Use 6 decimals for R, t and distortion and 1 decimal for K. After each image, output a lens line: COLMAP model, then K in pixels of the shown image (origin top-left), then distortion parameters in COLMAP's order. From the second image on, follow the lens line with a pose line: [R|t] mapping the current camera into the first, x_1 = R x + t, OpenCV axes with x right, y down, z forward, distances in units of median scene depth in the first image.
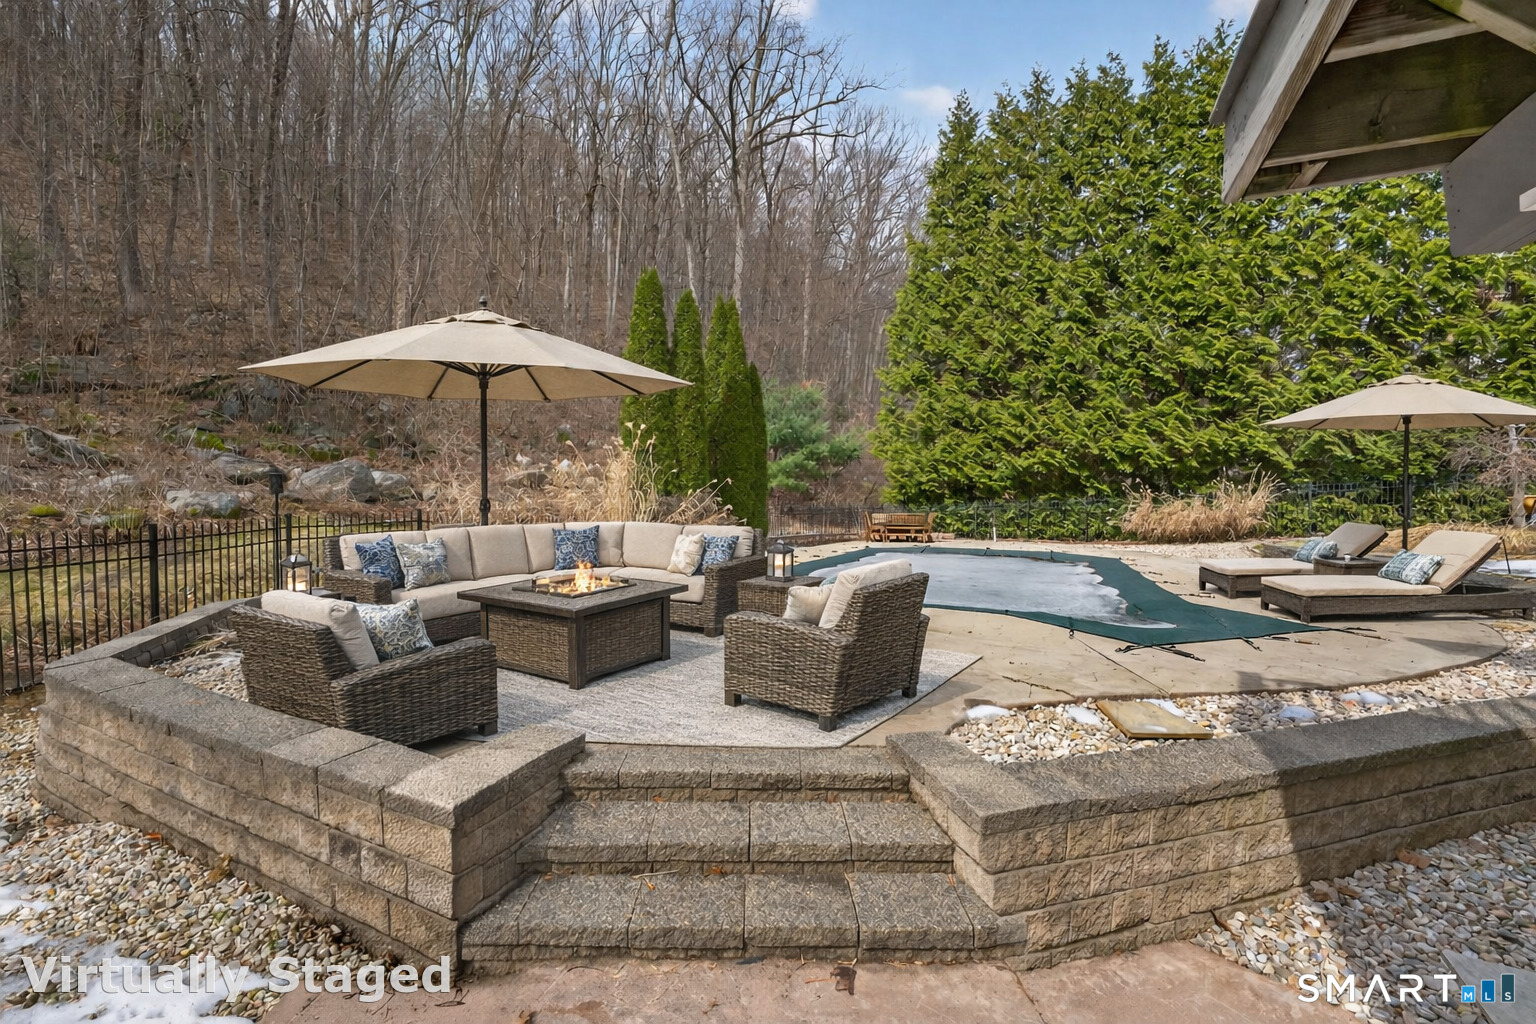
lens RADIAL K [[642.3, 0, 768.0], [0, 642.3, 512.0], [0, 0, 1]] dist [0.002817, 0.000526]
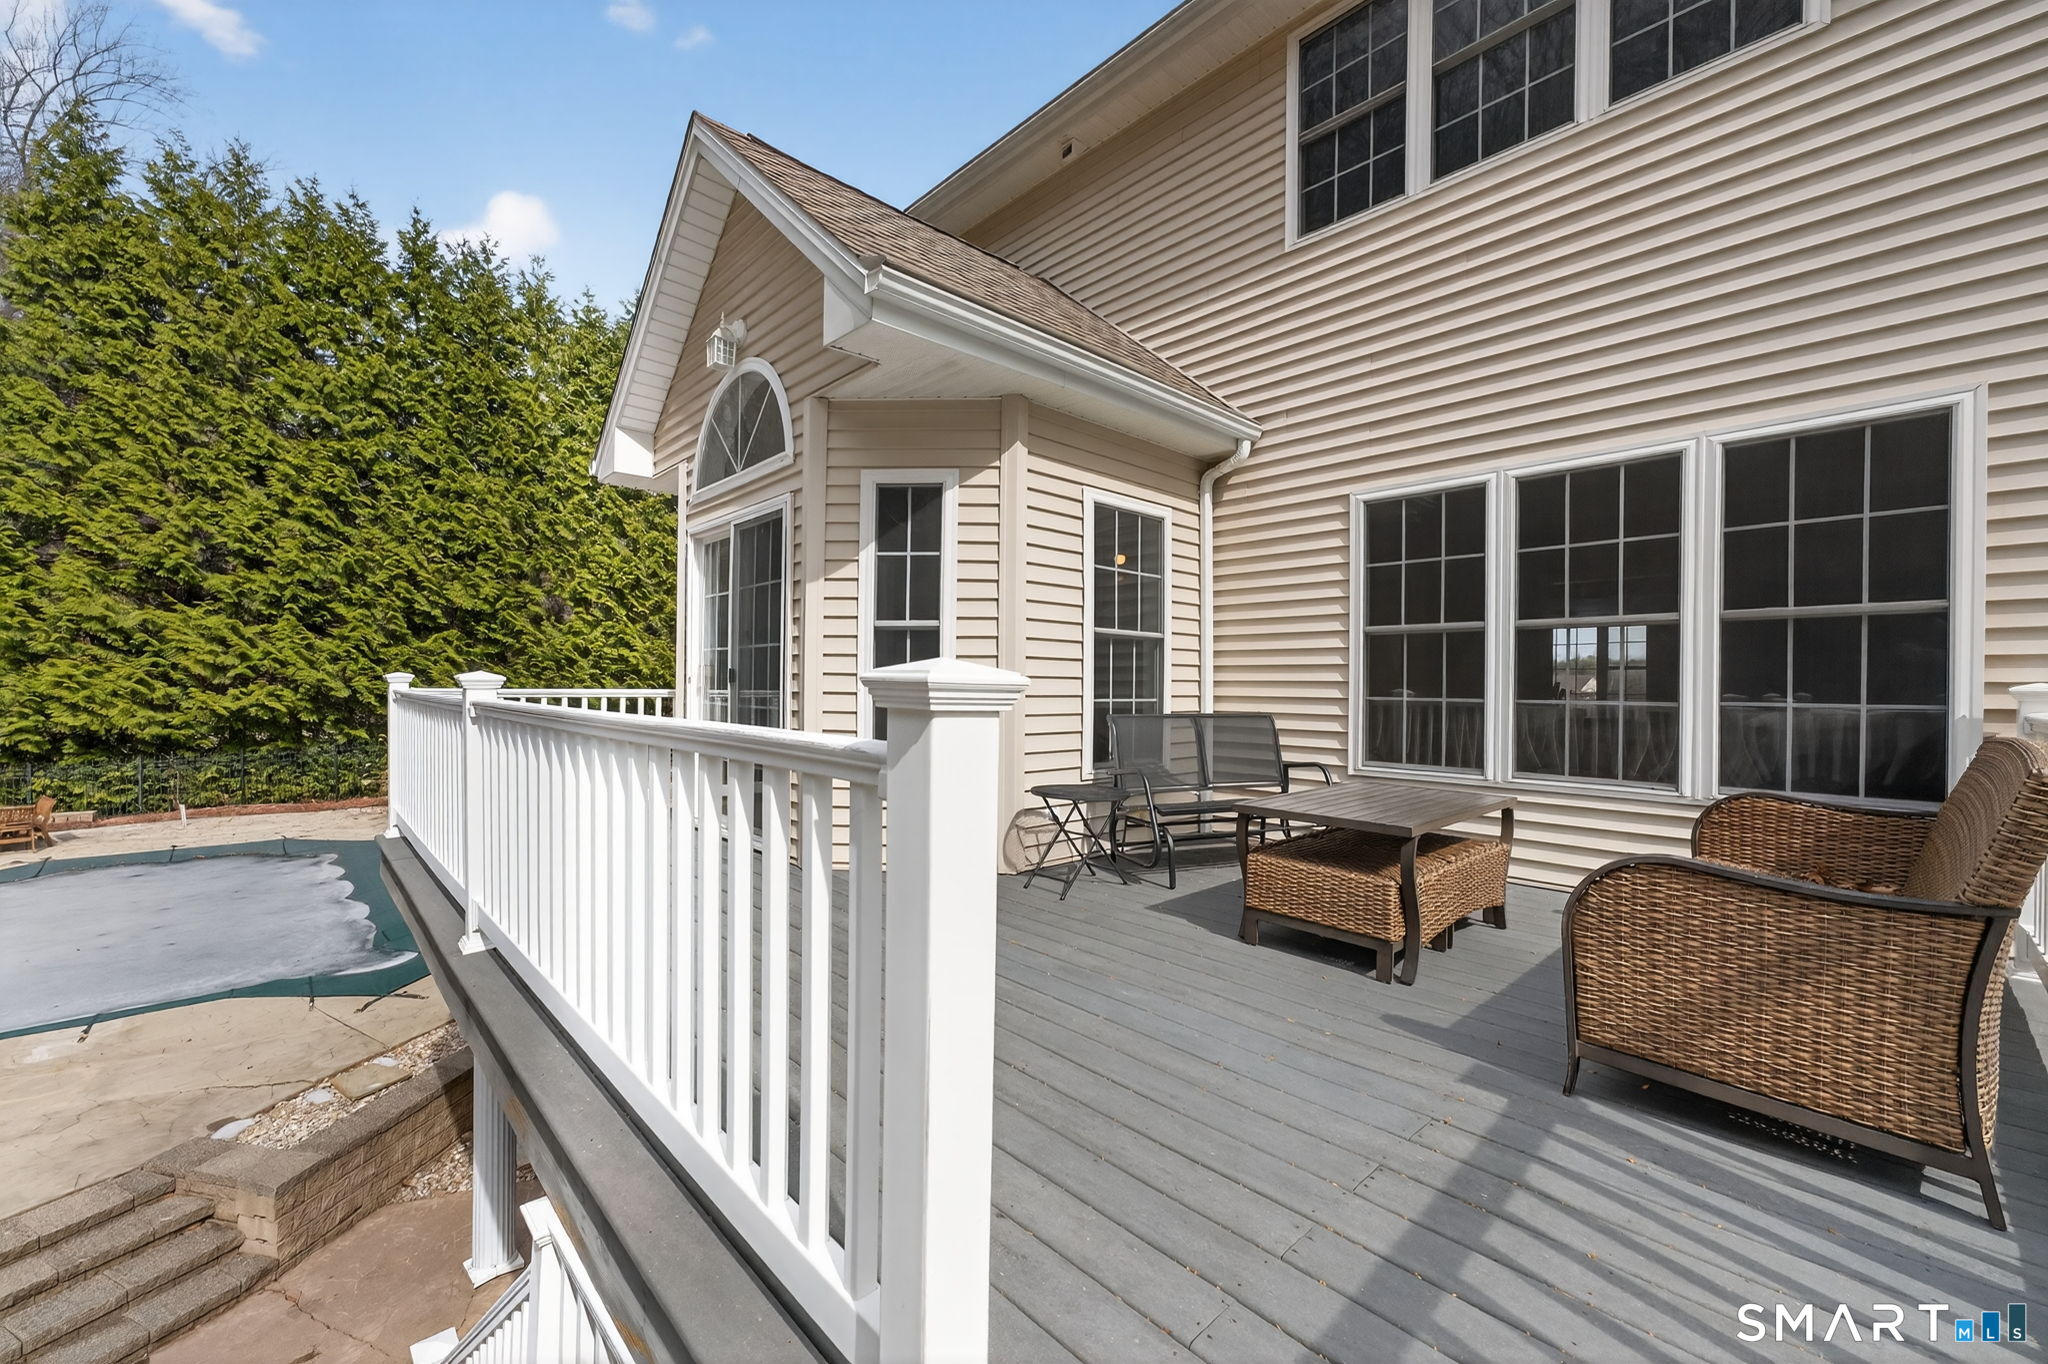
lens RADIAL K [[780.2, 0, 1024.0], [0, 780.2, 682.0], [0, 0, 1]] dist [-0.007739, -0.000006]
pose [[0.379640, -0.016850, 0.924981, -0.076381], [0.025051, 0.999655, 0.007928, -0.090126], [-0.924795, 0.020162, 0.379931, -0.174428]]
